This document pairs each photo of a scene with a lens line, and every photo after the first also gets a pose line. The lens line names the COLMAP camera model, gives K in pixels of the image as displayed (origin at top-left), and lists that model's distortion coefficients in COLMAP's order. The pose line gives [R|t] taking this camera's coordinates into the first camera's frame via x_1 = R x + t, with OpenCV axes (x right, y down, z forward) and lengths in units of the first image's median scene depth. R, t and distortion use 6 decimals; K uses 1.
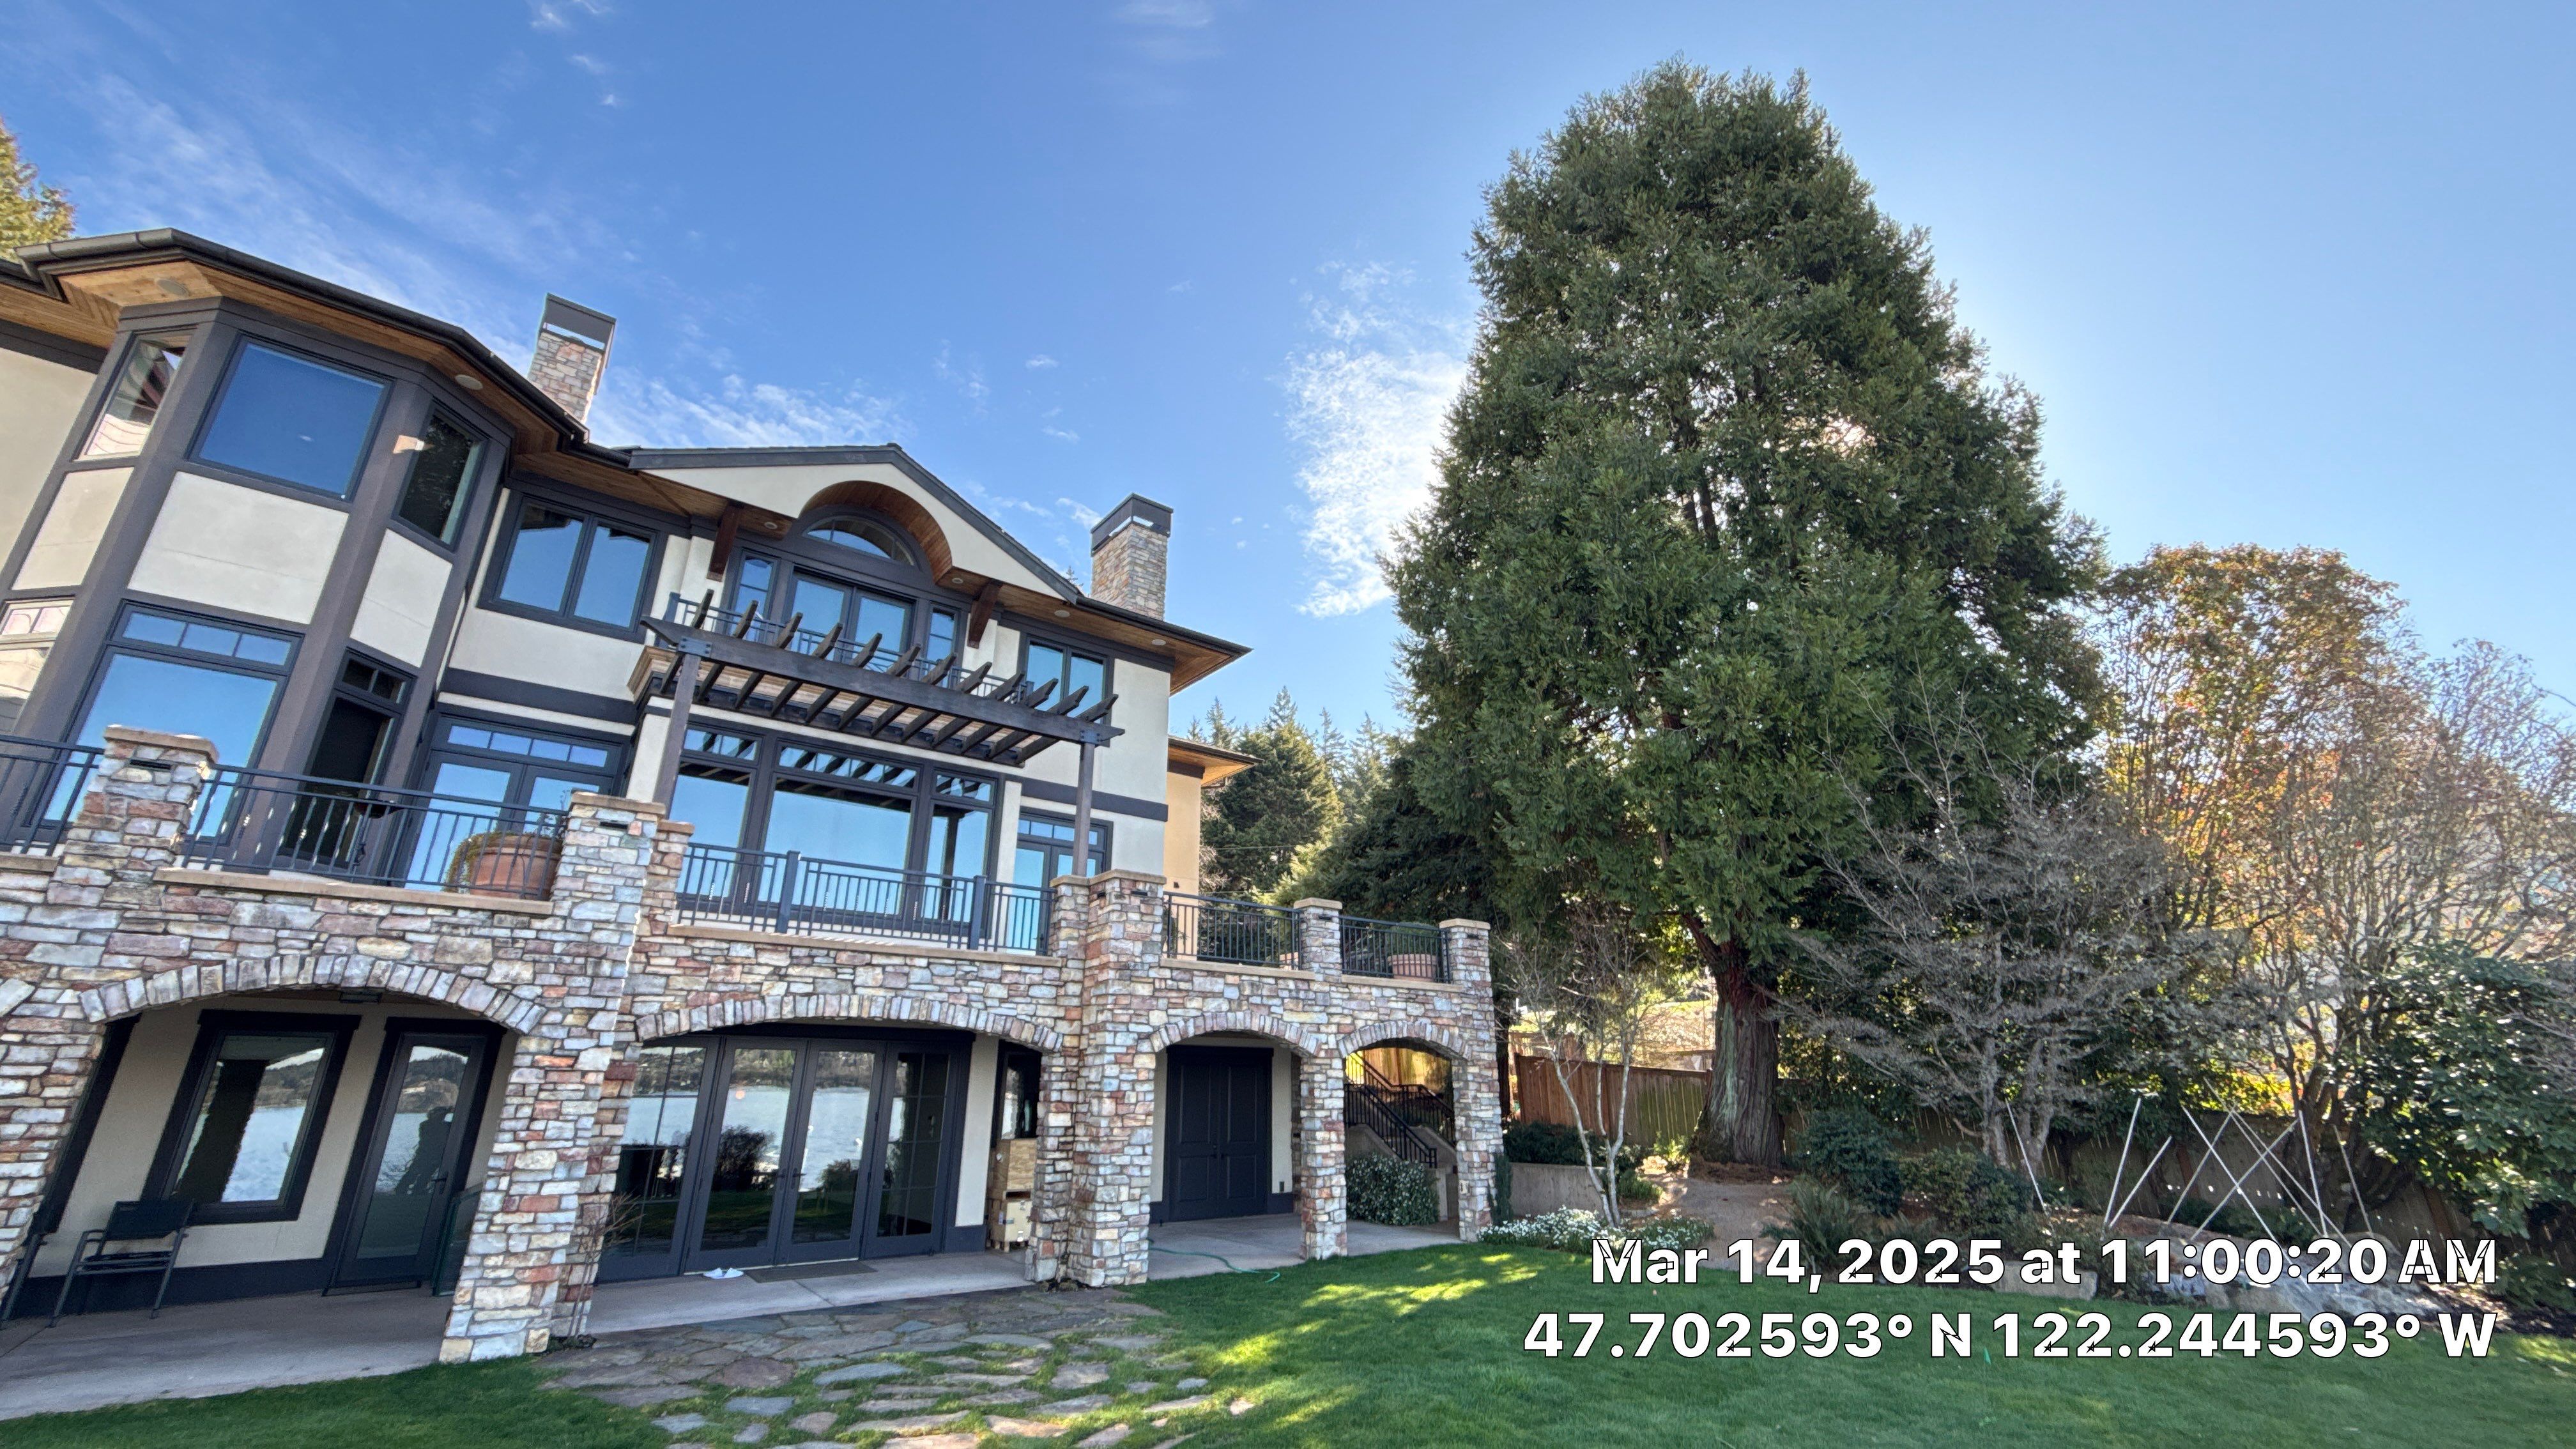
lens RADIAL K [[1030.0, 0, 1287.7], [0, 1030.0, 736.2], [0, 0, 1]] dist [0.001641, -0.000020]
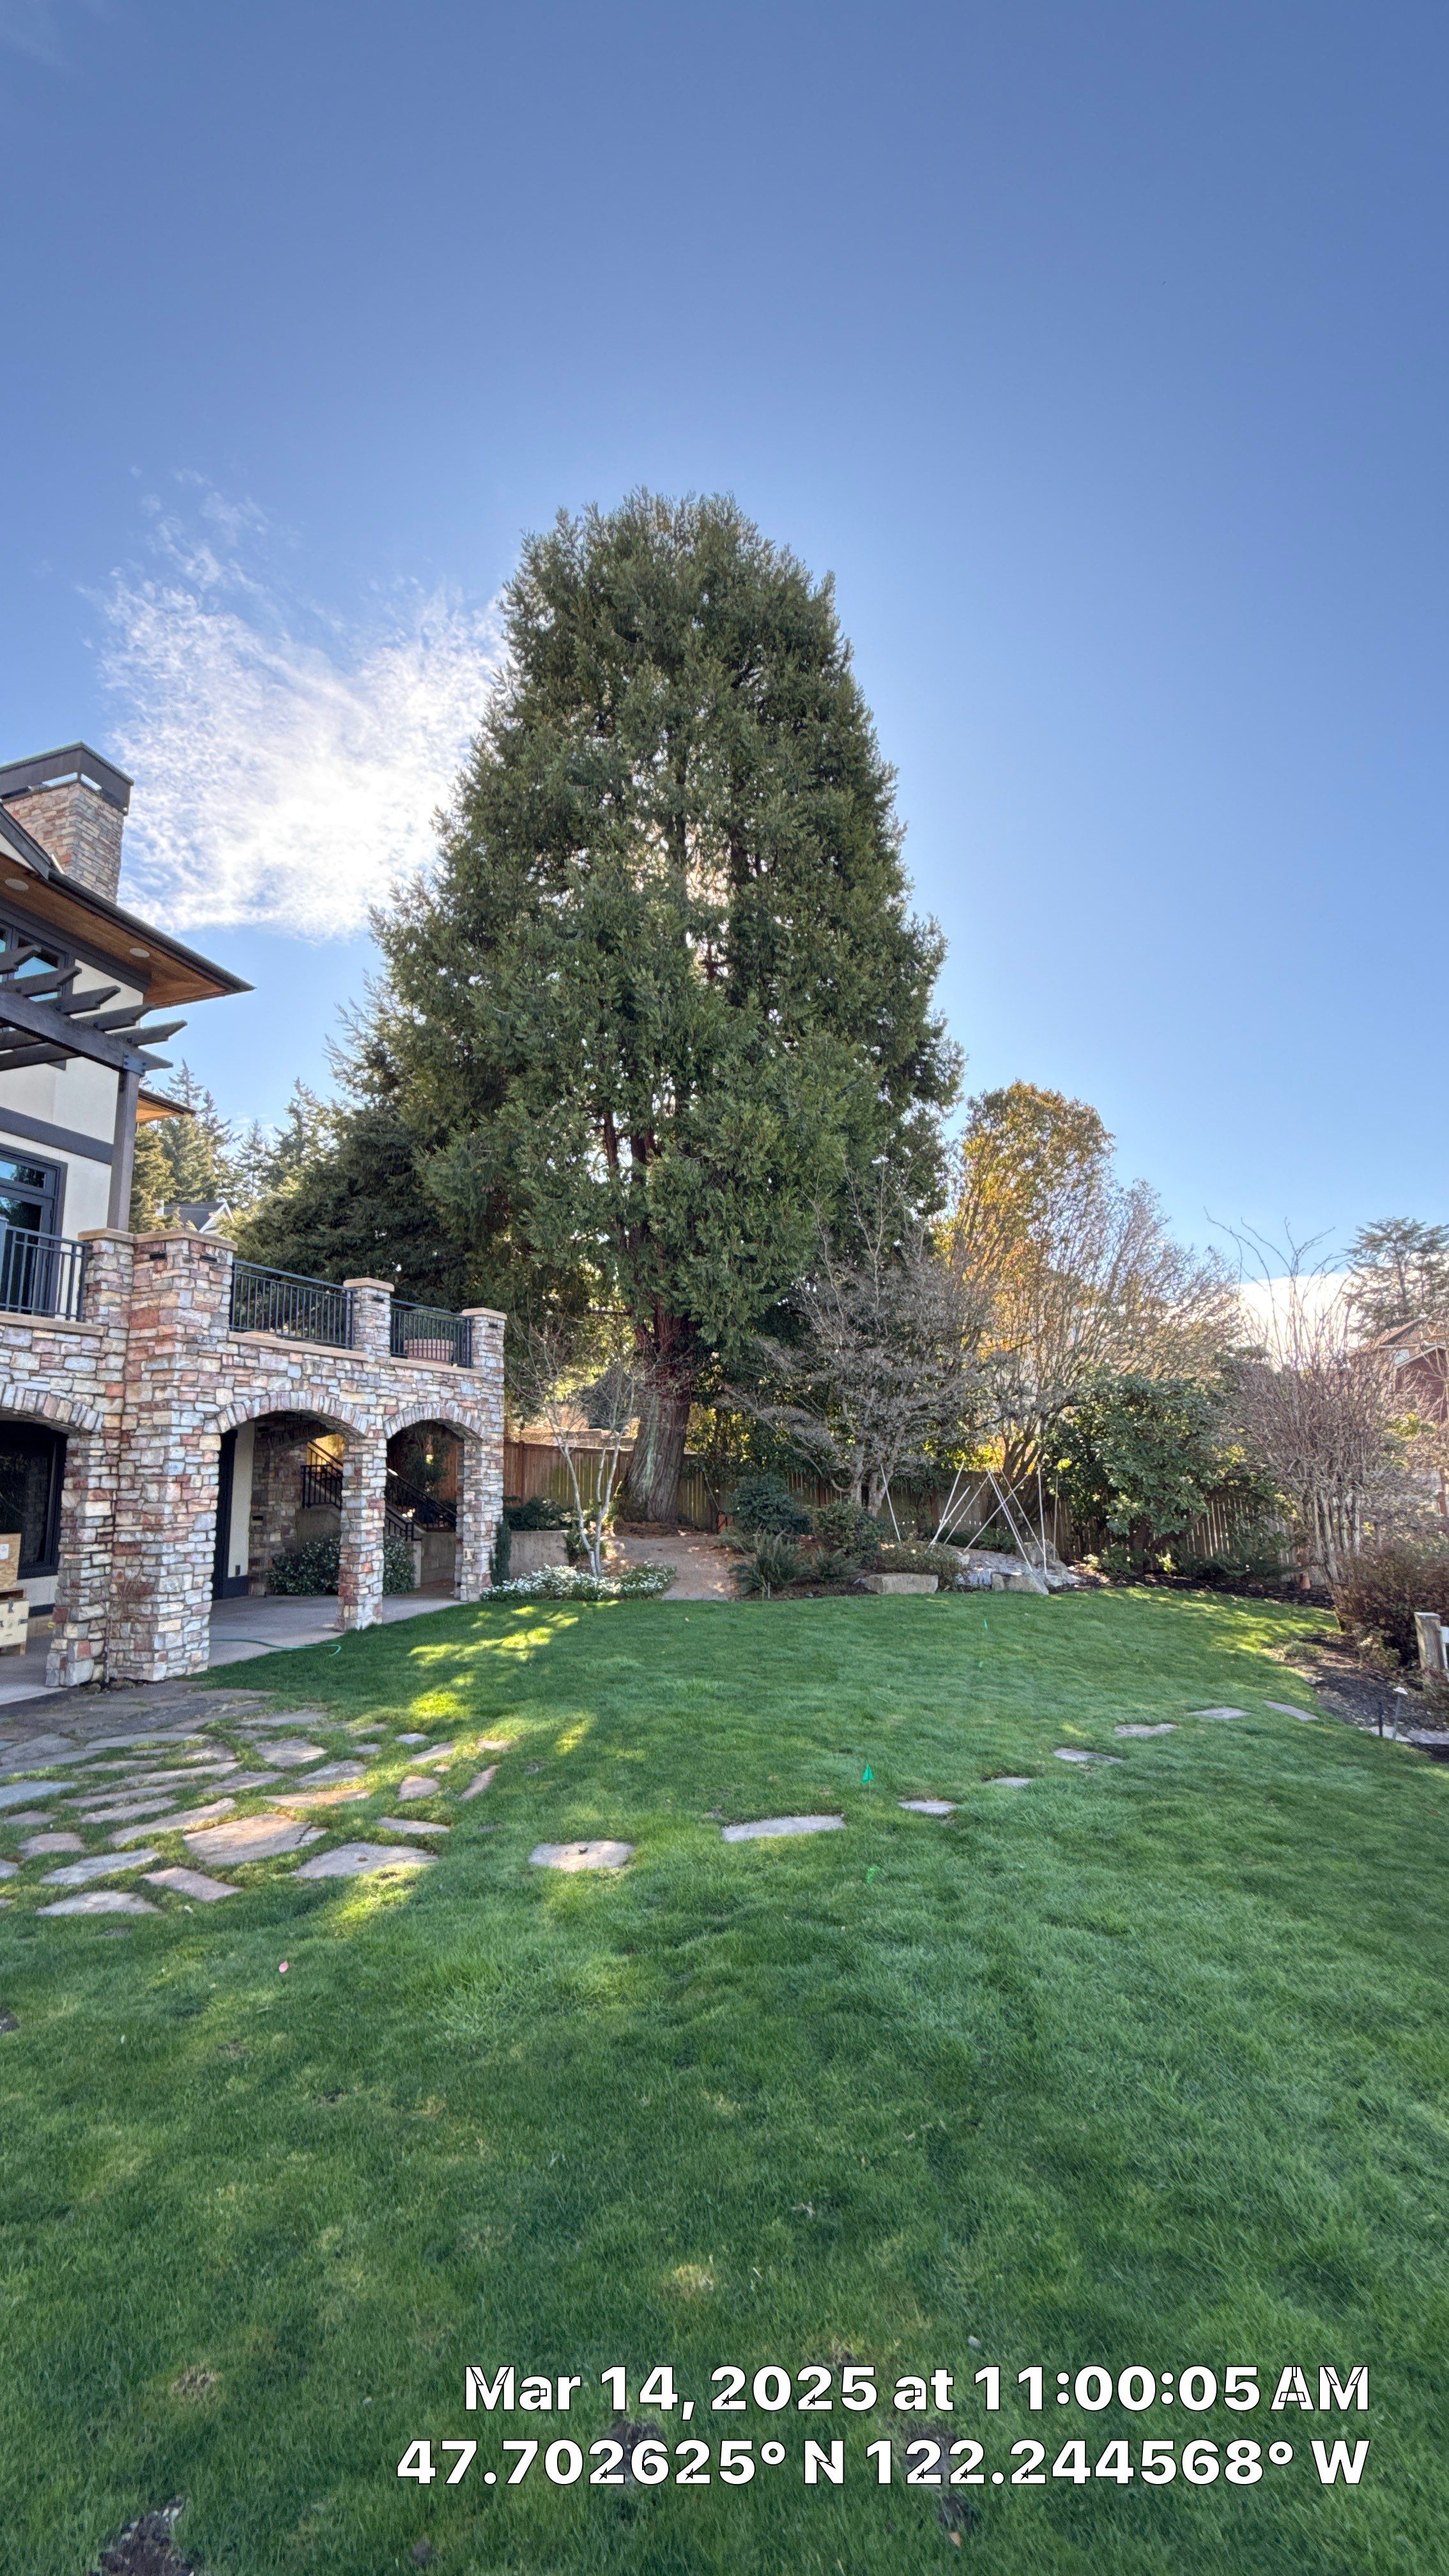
lens RADIAL K [[1047.4, 0, 724.5], [0, 1047.4, 1288.0], [0, 0, 1]] dist [0.014769, 0.000038]
pose [[0.811984, 0.076432, 0.578653, -0.291059], [-0.165396, 0.980884, 0.102527, 0.011421], [-0.559755, -0.178957, 0.809104, 0.020669]]
